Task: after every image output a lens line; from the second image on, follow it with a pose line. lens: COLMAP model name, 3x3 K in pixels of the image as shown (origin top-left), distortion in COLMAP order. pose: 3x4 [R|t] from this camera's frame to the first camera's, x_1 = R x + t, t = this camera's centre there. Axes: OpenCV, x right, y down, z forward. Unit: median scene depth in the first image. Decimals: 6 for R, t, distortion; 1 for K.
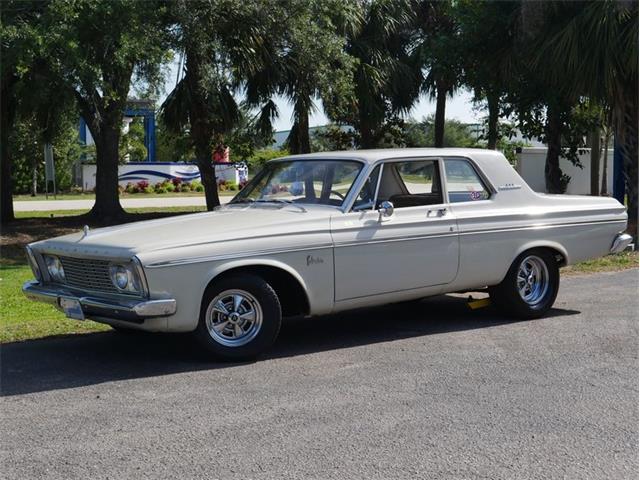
lens RADIAL K [[991.8, 0, 317.8], [0, 991.8, 239.5], [0, 0, 1]] dist [0.018138, 0.000000]
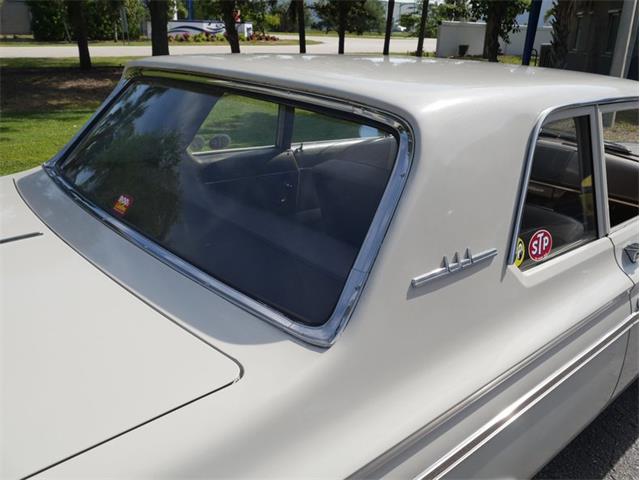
lens RADIAL K [[541.0, 0, 325.2], [0, 541.0, 241.4], [0, 0, 1]] dist [-0.013814, -0.001513]
pose [[0.997615, 0.007174, 0.068650, -0.039960], [-0.027640, 0.952882, 0.302078, -0.028508], [-0.063248, -0.303255, 0.950808, 0.233323]]
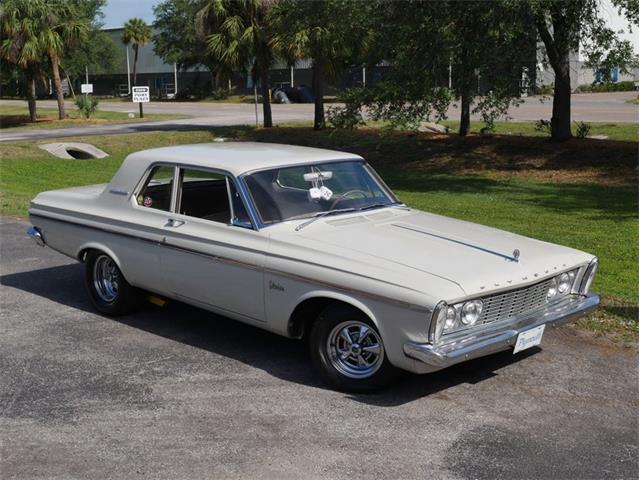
lens RADIAL K [[954.1, 0, 323.5], [0, 954.1, 226.9], [0, 0, 1]] dist [0.040410, 0.000000]
pose [[0.107951, 0.163239, -0.980663, 0.348798], [-0.053505, 0.985952, 0.158229, -0.061092], [0.992715, 0.035390, 0.115168, 0.314873]]
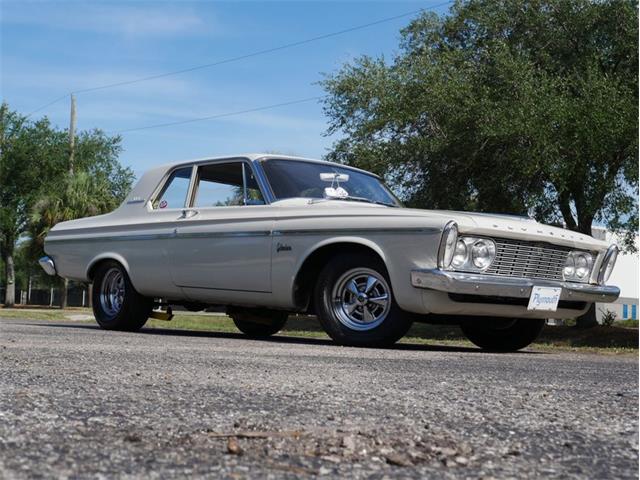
lens RADIAL K [[954.1, 0, 320.9], [0, 954.1, 239.8], [0, 0, 1]] dist [0.040410, 0.000000]
pose [[0.075499, -0.082855, -0.993698, 0.347845], [-0.111780, 0.989557, -0.091002, 0.028863], [0.990861, 0.117946, 0.065449, 0.327113]]
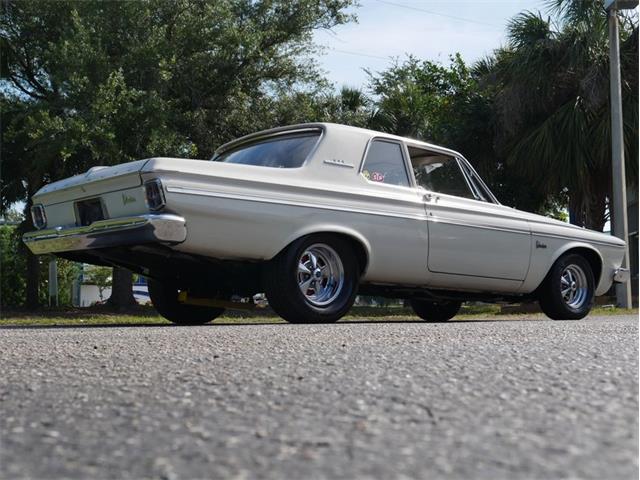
lens RADIAL K [[878.5, 0, 321.3], [0, 878.5, 246.7], [0, 0, 1]] dist [0.007608, 0.000000]
pose [[0.998827, 0.007604, 0.047828, -0.043397], [-0.001038, 0.990732, -0.135830, 0.051765], [-0.048418, 0.135621, 0.989577, 0.007588]]
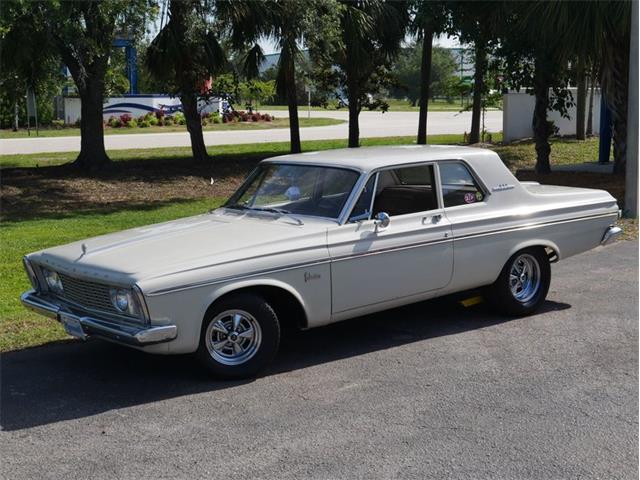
lens RADIAL K [[991.6, 0, 318.4], [0, 991.6, 238.0], [0, 0, 1]] dist [0.018795, 0.000000]
pose [[0.999845, -0.003612, 0.017250, -0.004460], [0.002319, 0.997228, 0.074374, -0.029341], [-0.017471, -0.074323, 0.997081, -0.001443]]
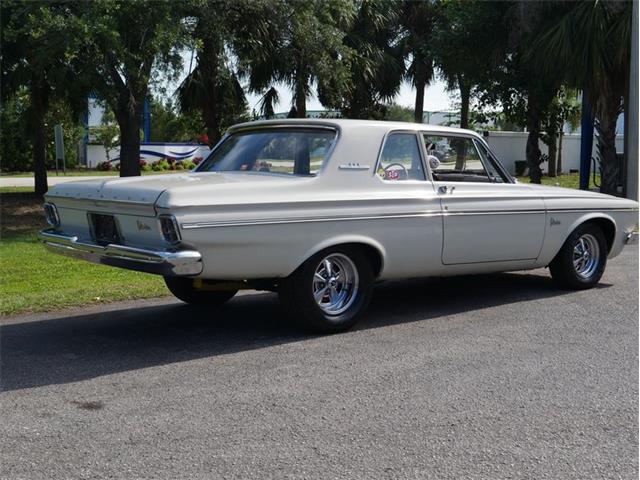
lens RADIAL K [[878.5, 0, 320.9], [0, 878.5, 238.6], [0, 0, 1]] dist [0.007608, 0.000000]
pose [[0.999158, 0.001422, 0.041008, -0.046258], [-0.002595, 0.999589, 0.028567, 0.002488], [-0.040950, -0.028649, 0.998750, 0.005534]]
